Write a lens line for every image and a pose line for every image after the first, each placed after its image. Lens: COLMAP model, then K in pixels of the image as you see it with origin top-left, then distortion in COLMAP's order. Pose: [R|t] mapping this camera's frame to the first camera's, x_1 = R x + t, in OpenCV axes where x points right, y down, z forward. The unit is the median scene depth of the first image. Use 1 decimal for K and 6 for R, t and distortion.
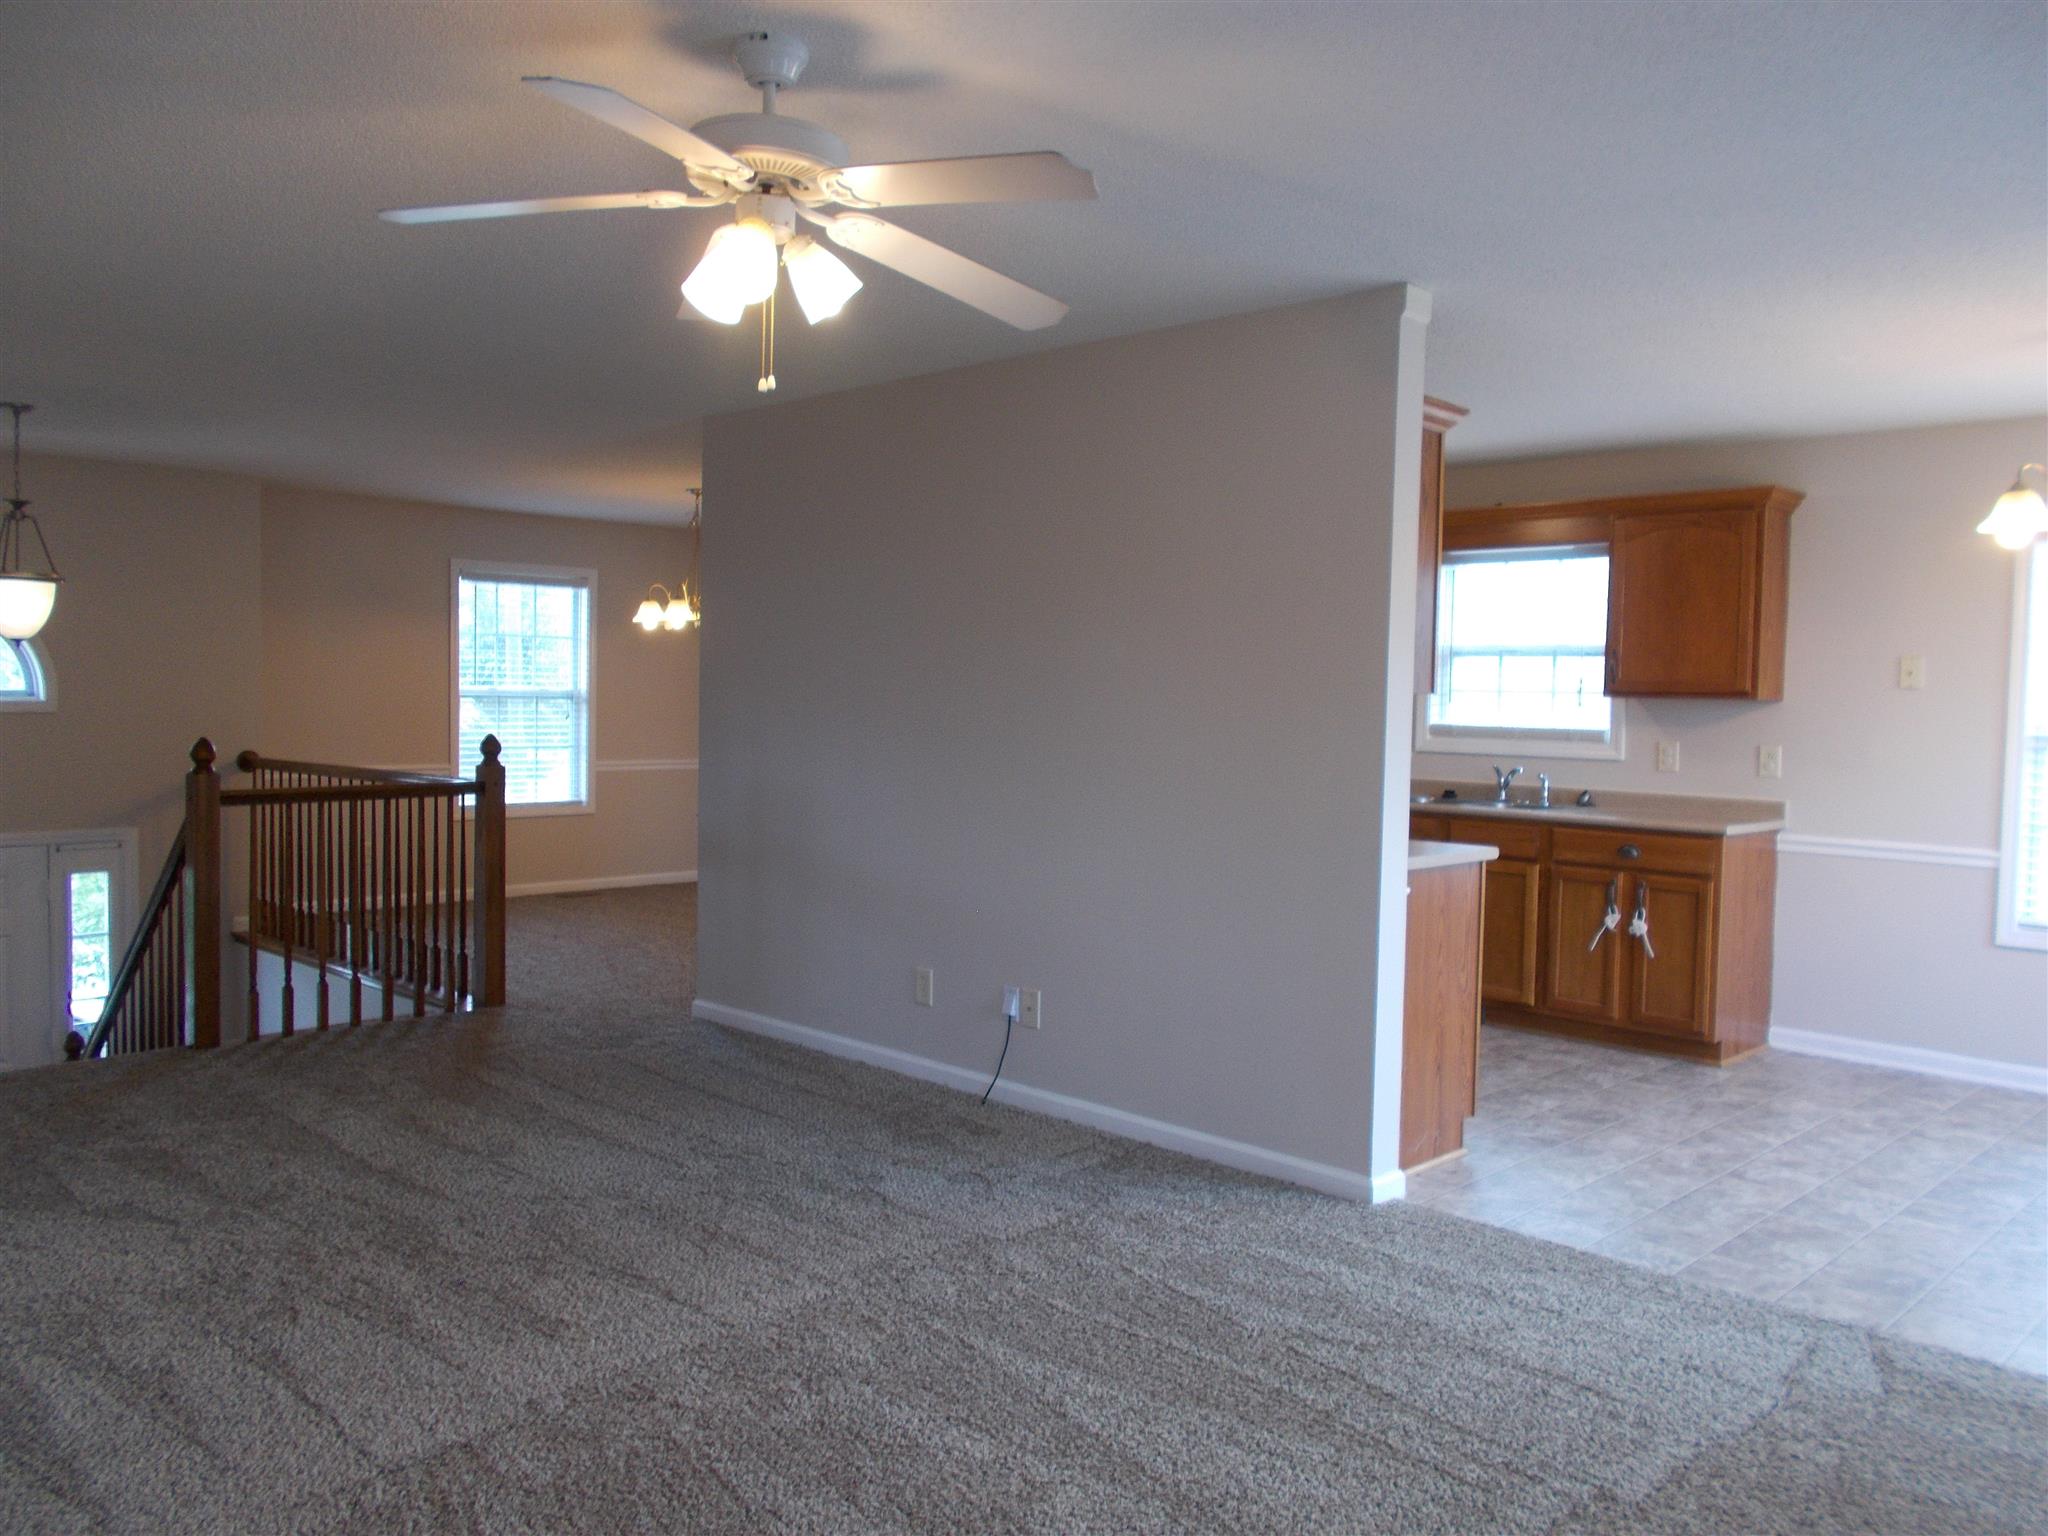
lens RADIAL K [[1578.5, 0, 1005.5], [0, 1578.5, 755.8], [0, 0, 1]] dist [0.004357, -0.007260]
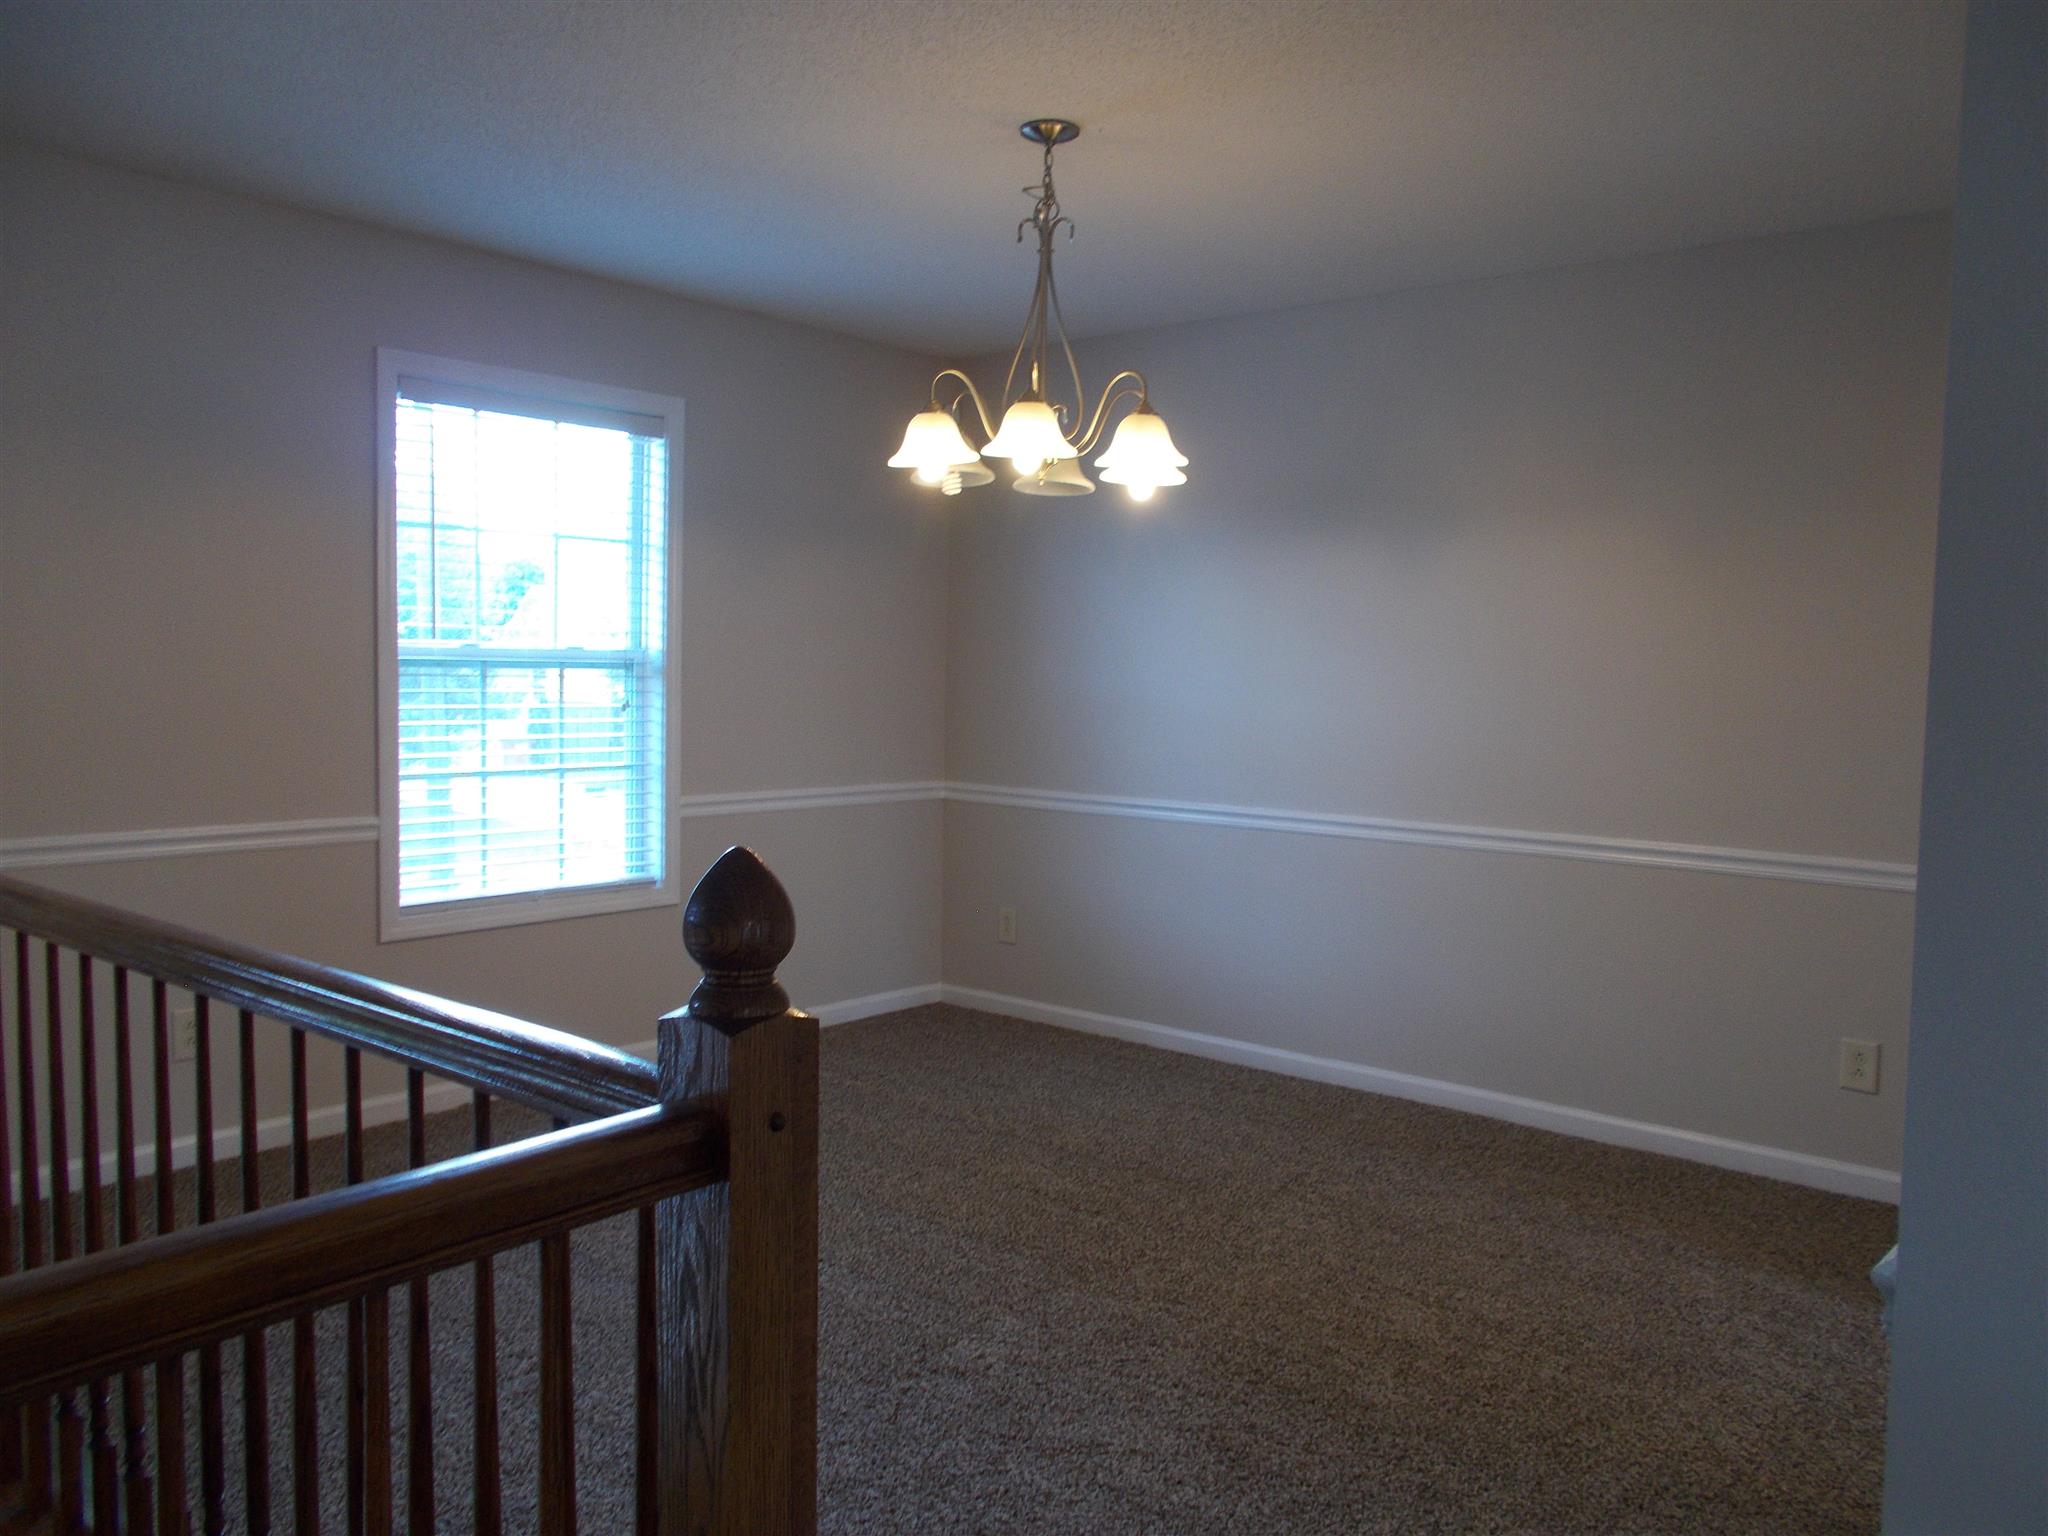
lens RADIAL K [[1578.5, 0, 1004.2], [0, 1578.5, 745.5], [0, 0, 1]] dist [0.004357, -0.007260]
pose [[0.997494, -0.007958, 0.070300, -0.196861], [0.006918, 0.999863, 0.015022, -0.019177], [-0.070410, -0.014498, 0.997413, 0.516704]]
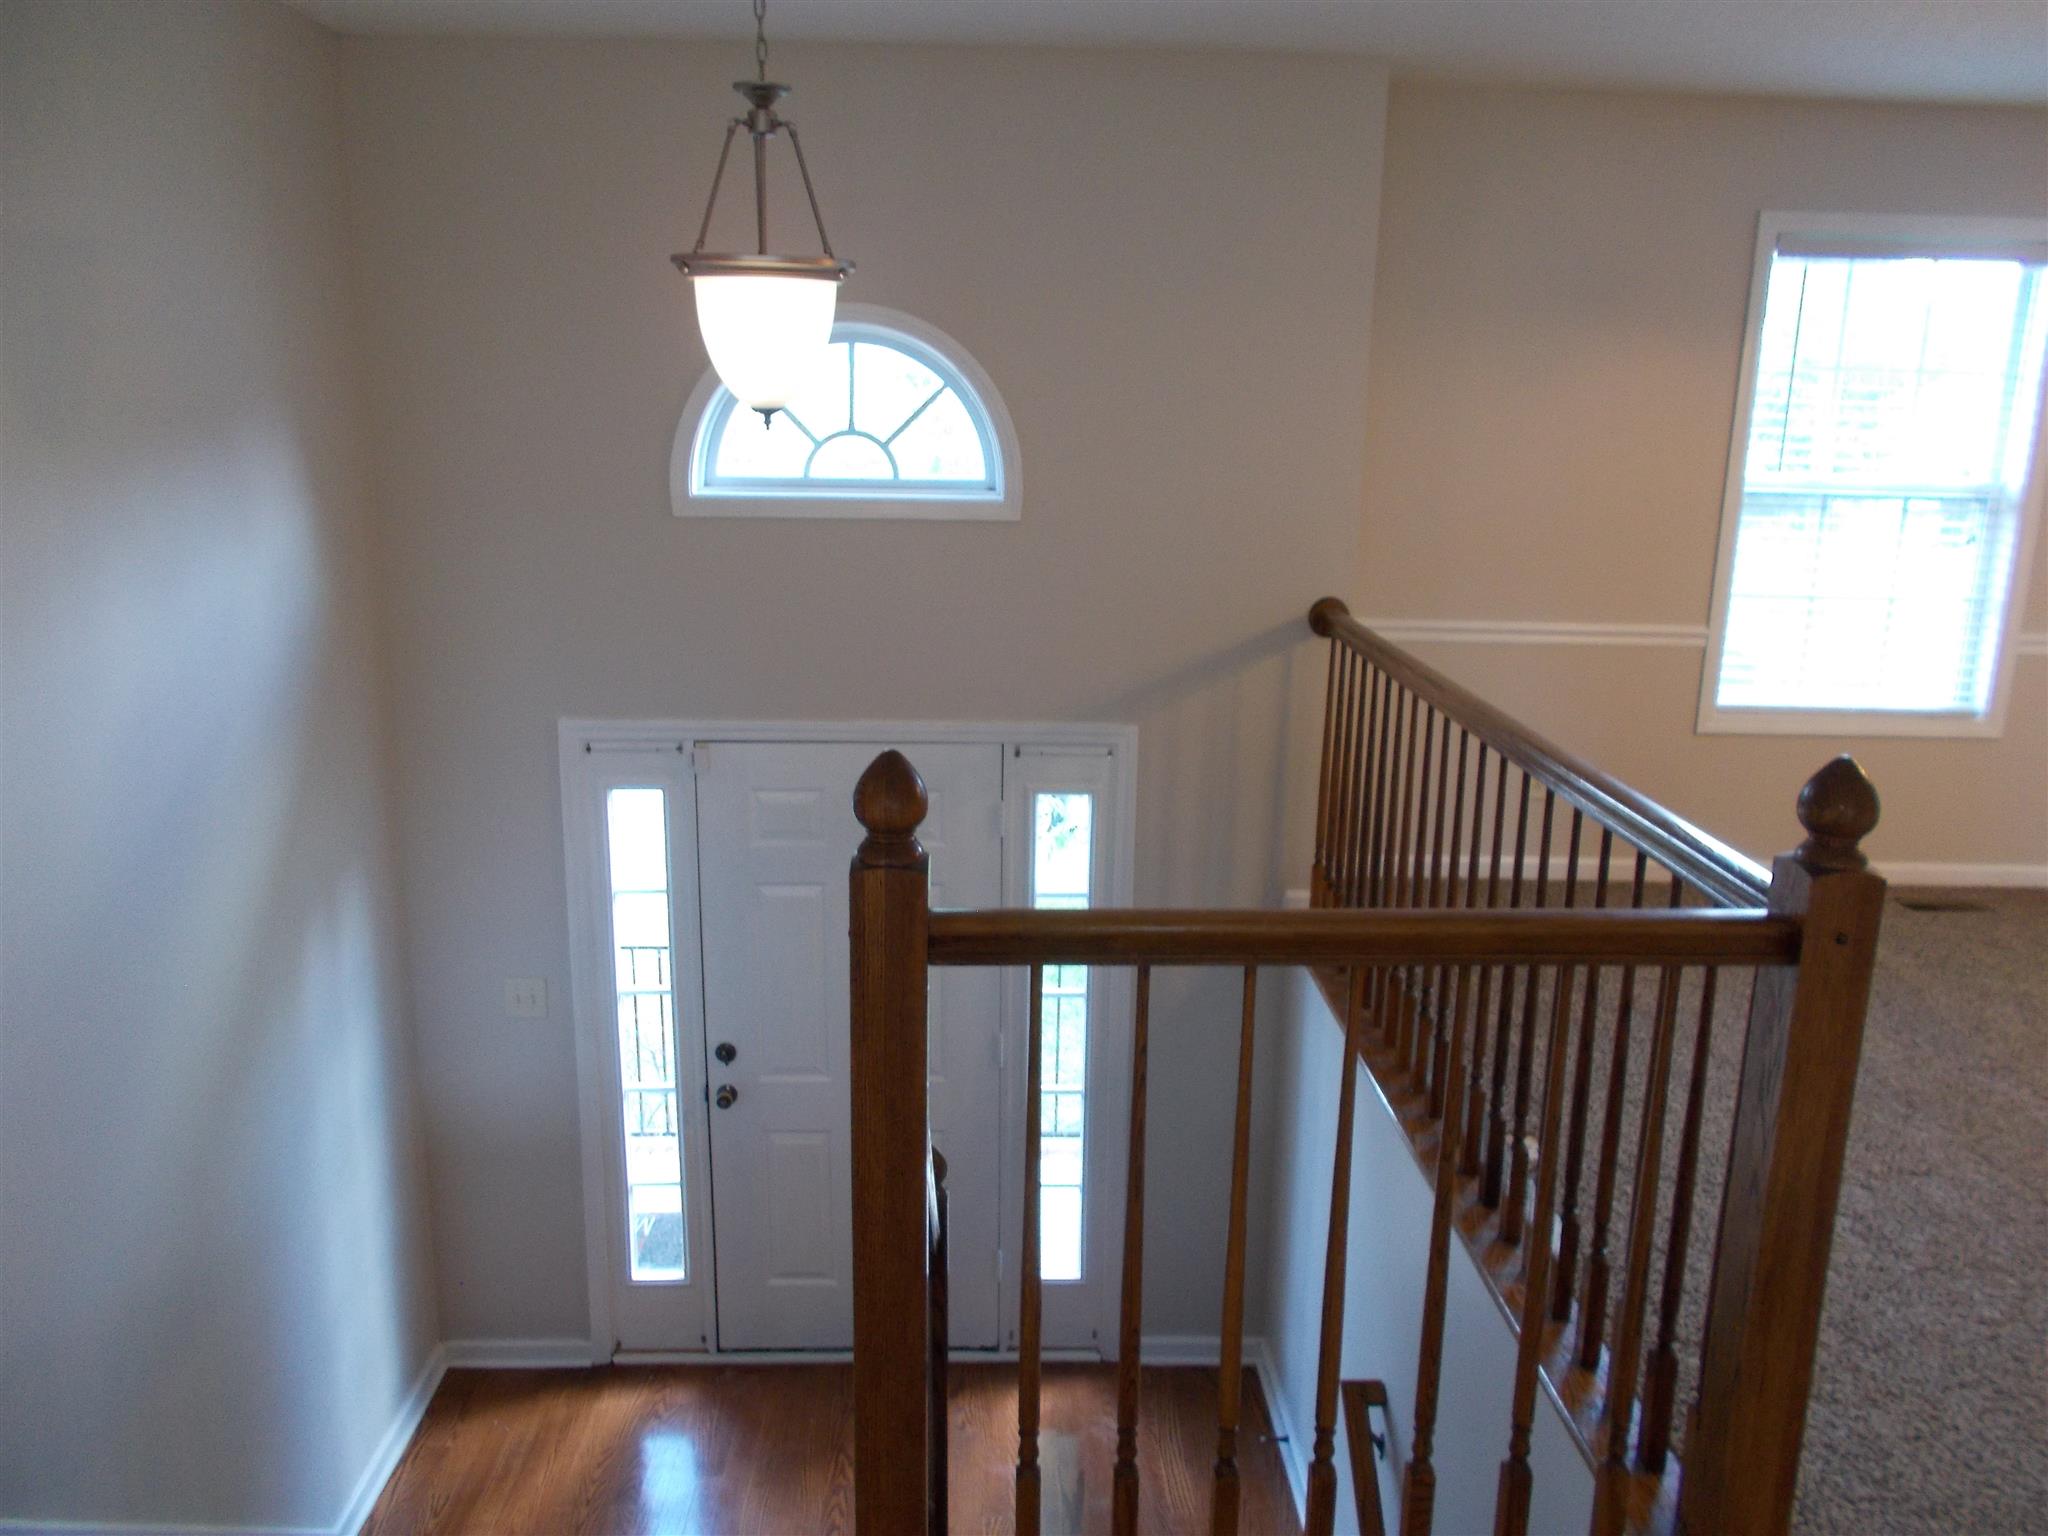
lens RADIAL K [[1578.5, 0, 1021.3], [0, 1578.5, 753.1], [0, 0, 1]] dist [0.004357, -0.007260]
pose [[0.730050, 0.156190, -0.665305, -0.157069], [-0.038697, 0.981418, 0.187940, -0.040589], [0.682297, -0.111460, 0.722529, 0.442833]]
